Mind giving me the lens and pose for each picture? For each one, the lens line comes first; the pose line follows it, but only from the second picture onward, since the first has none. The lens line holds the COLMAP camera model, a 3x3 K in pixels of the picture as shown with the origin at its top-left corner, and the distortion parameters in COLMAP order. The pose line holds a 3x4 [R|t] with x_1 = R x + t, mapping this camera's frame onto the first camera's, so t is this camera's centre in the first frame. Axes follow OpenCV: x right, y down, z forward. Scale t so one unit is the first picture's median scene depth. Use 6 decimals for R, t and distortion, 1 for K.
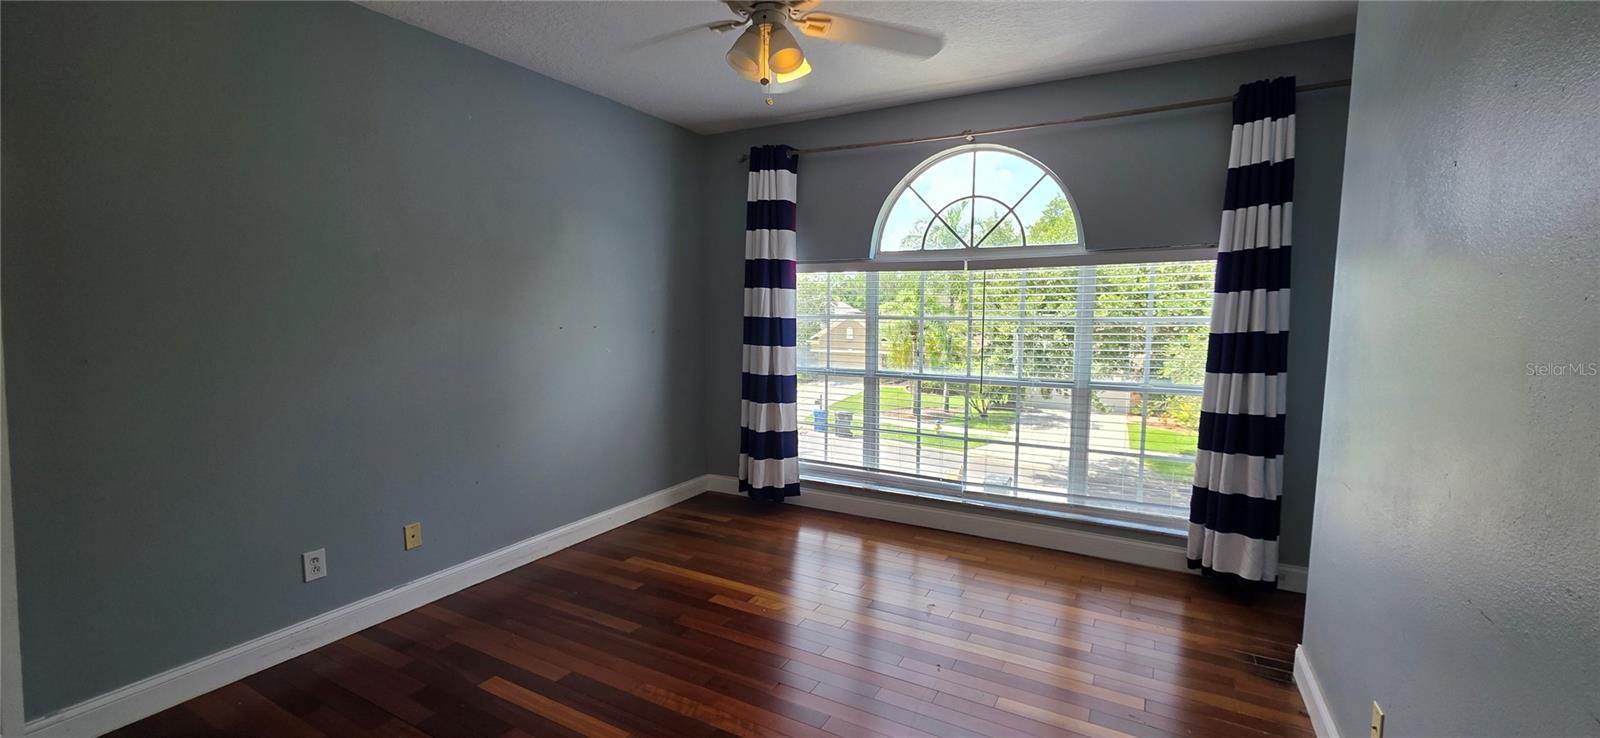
lens RADIAL K [[641.9, 0, 807.3], [0, 641.9, 376.5], [0, 0, 1]] dist [0.002113, -0.000090]
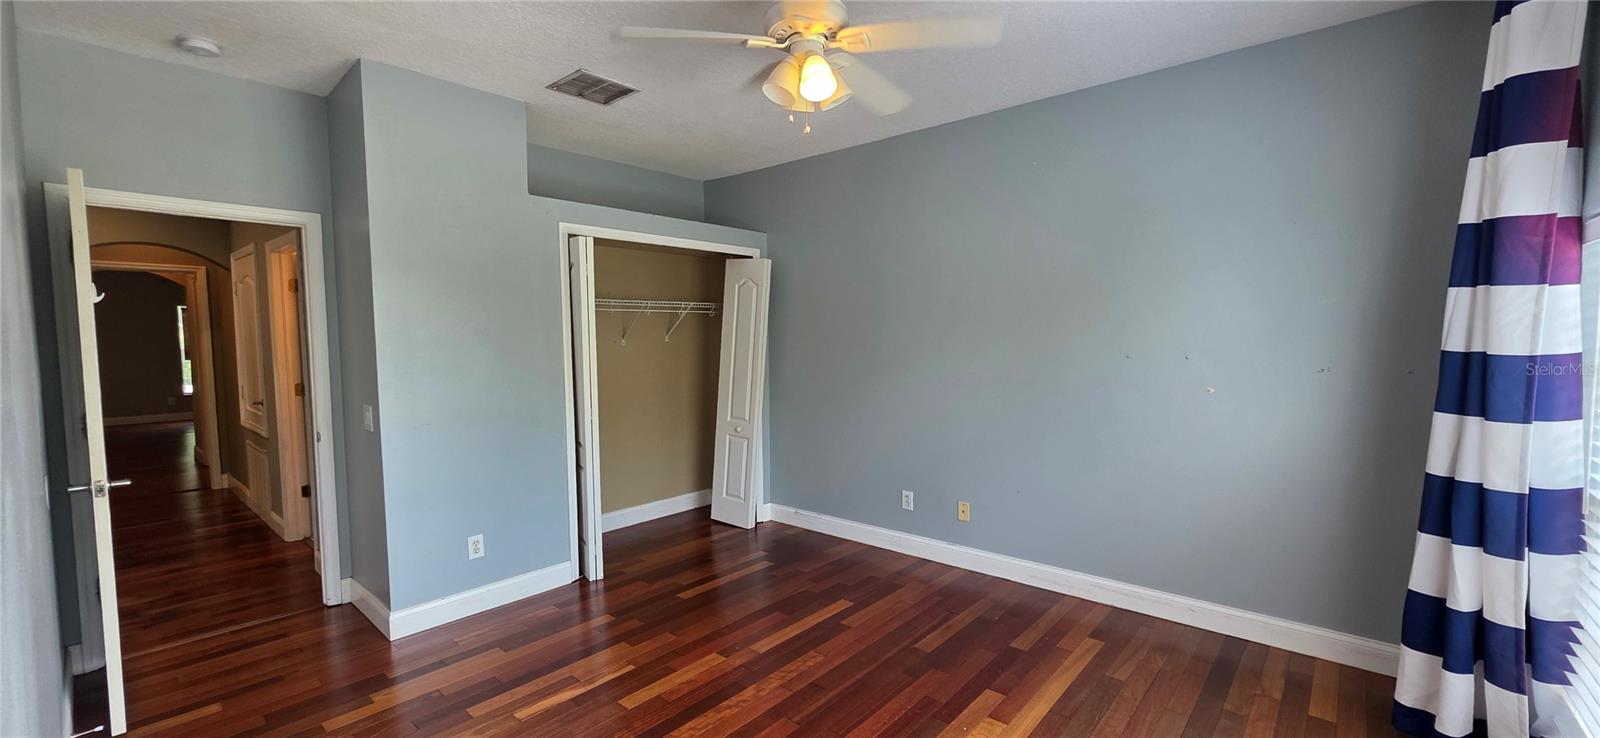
lens RADIAL K [[641.9, 0, 807.3], [0, 641.9, 376.5], [0, 0, 1]] dist [0.002113, -0.000090]
pose [[-0.207096, 0.061759, -0.976369, 0.549151], [-0.098127, 0.991661, 0.083540, -0.077357], [0.973387, 0.113109, -0.199309, 0.728851]]
